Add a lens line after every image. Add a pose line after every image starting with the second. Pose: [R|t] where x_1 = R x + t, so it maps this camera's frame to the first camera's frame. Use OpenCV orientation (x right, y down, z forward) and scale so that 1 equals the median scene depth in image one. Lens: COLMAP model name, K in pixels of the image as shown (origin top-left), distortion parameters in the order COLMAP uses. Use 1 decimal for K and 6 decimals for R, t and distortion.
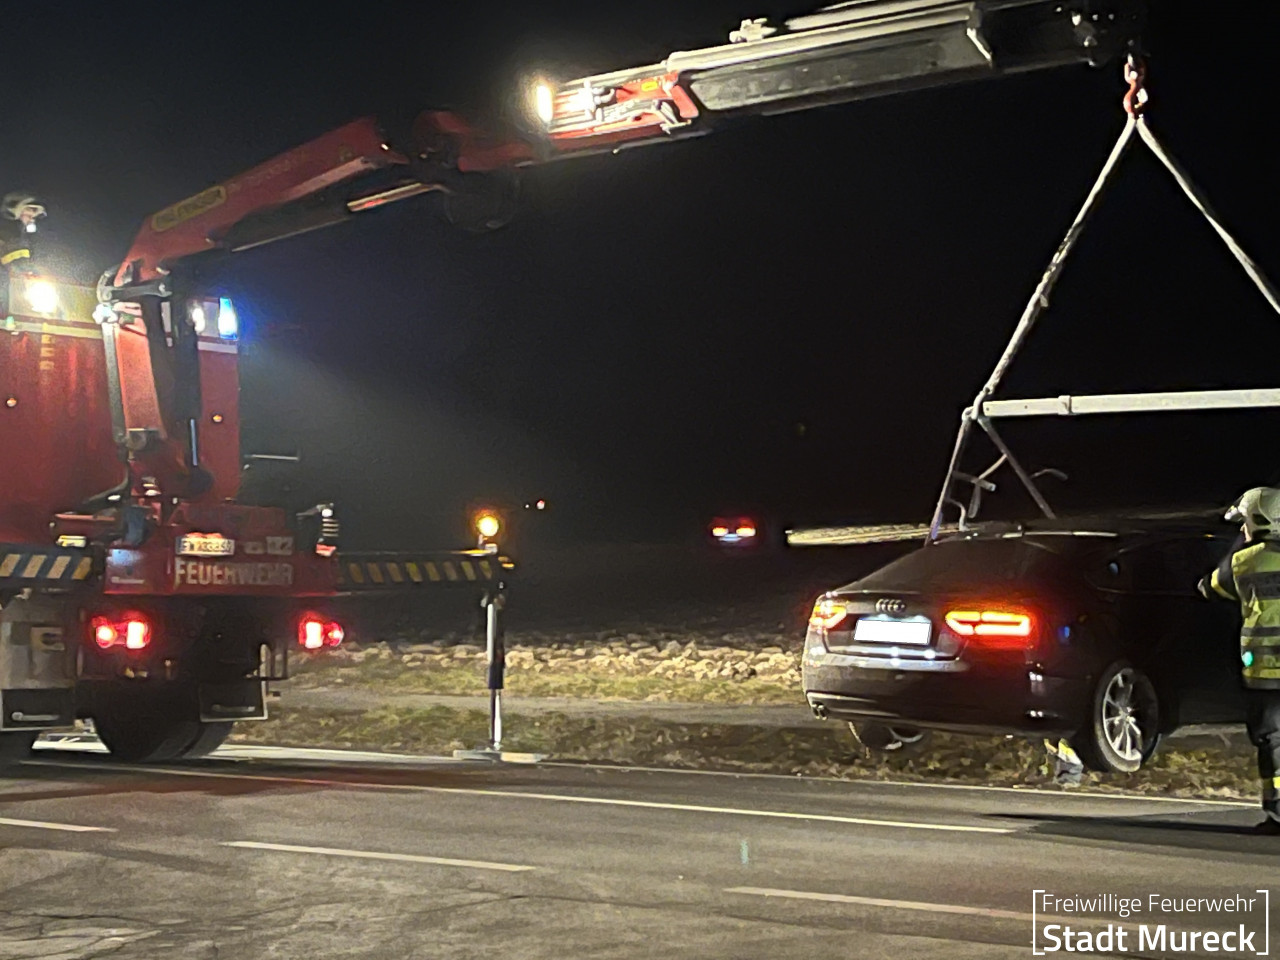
lens RADIAL K [[2594.9, 0, 632.3], [0, 2594.9, 481.0], [0, 0, 1]] dist [0.230026, 0.000000]
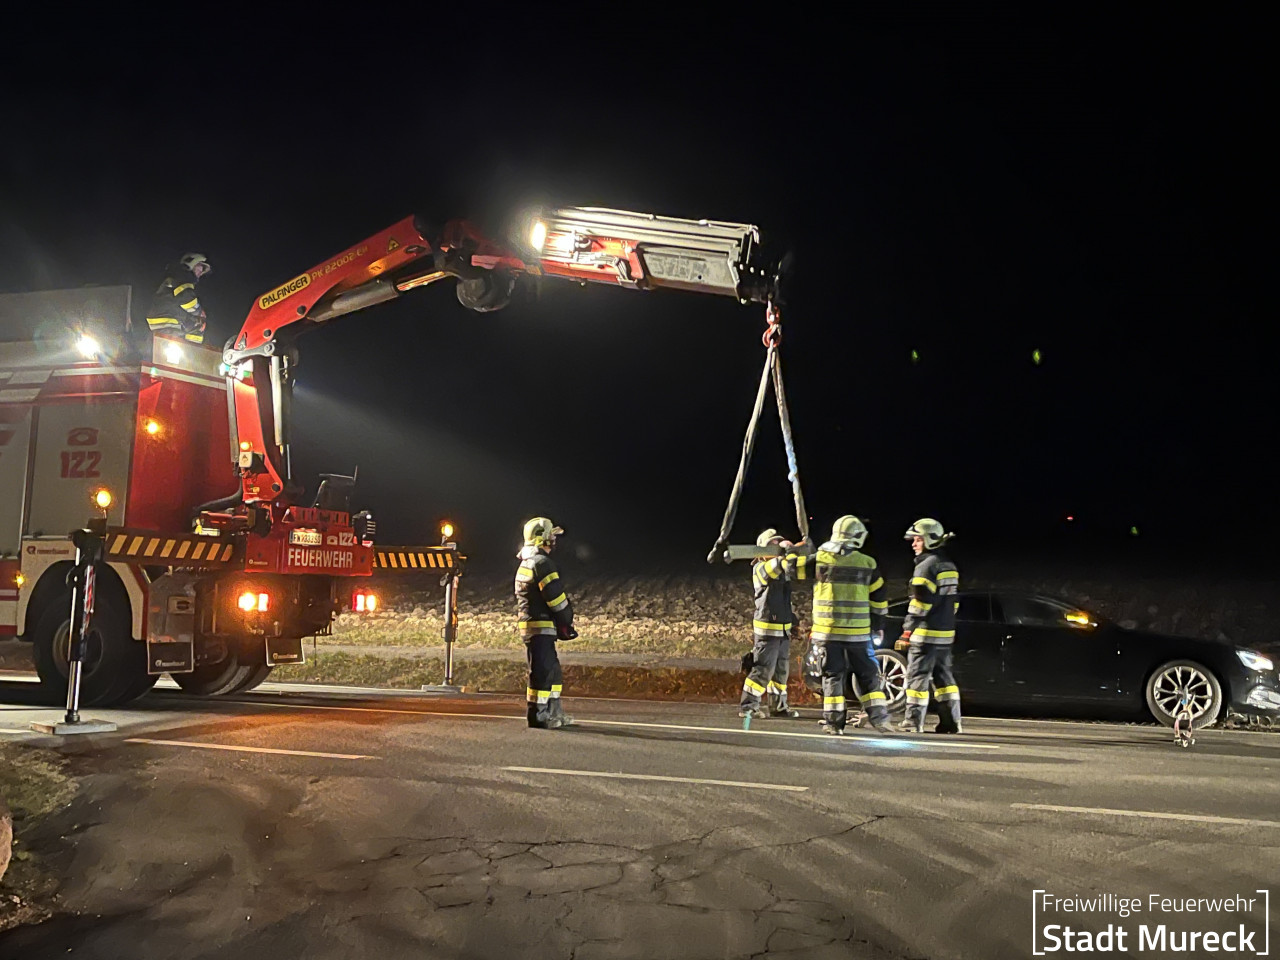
lens RADIAL K [[1448.5, 0, 636.1], [0, 1448.5, 486.3], [0, 0, 1]] dist [0.110739, 0.000000]
pose [[0.961326, 0.030704, 0.273698, -0.199077], [-0.024305, 0.999347, -0.026740, 0.013457], [-0.274340, 0.019054, 0.961444, 0.209139]]
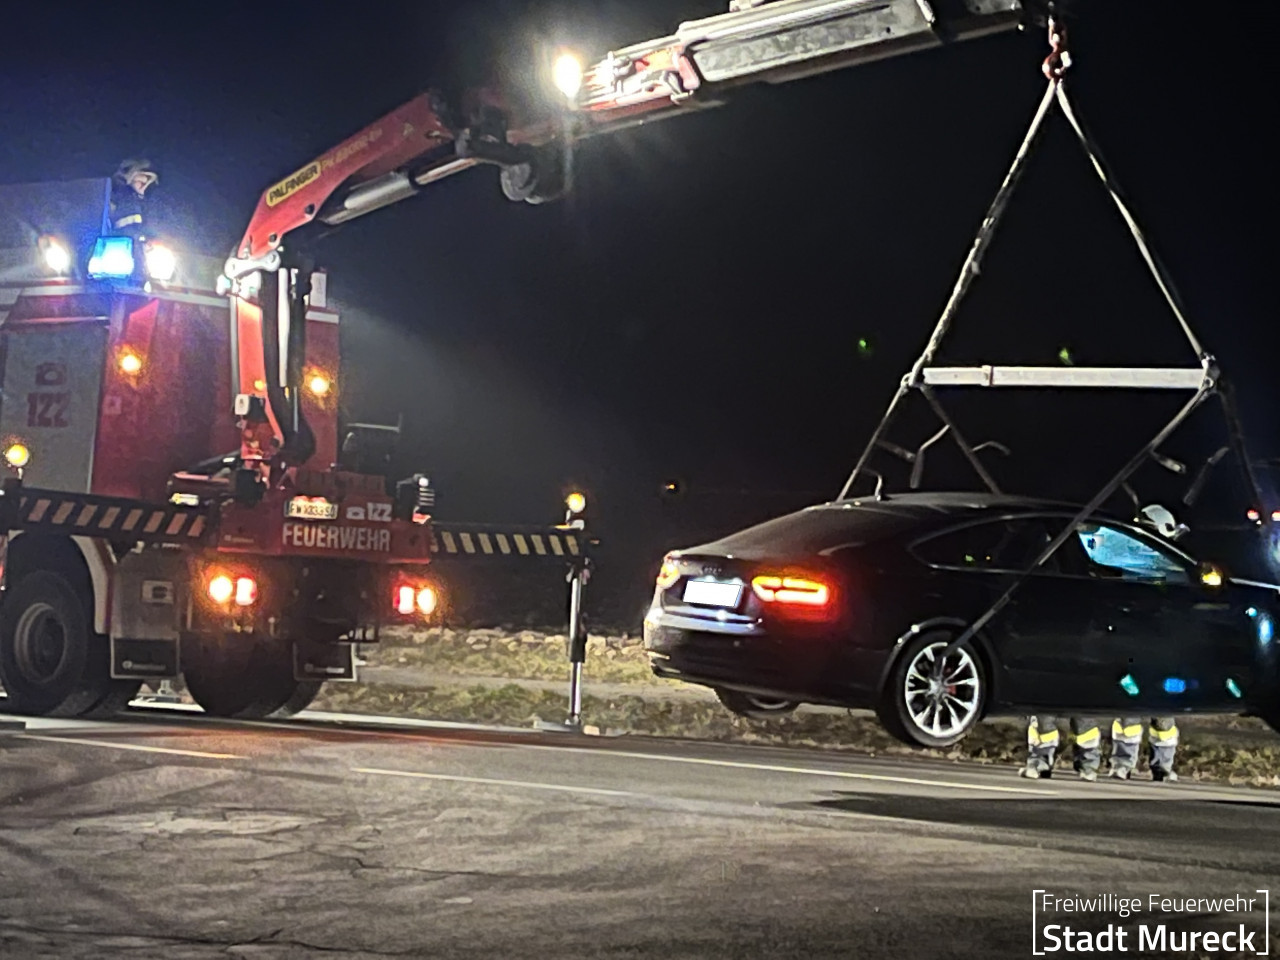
lens RADIAL K [[3083.7, 0, 649.6], [0, 3083.7, 471.5], [0, 0, 1]] dist [0.309671, 0.000000]
pose [[0.999042, 0.039632, -0.018579, -0.005662], [-0.039580, 0.999211, 0.003140, 0.000531], [0.018689, -0.002401, 0.999822, -0.225598]]
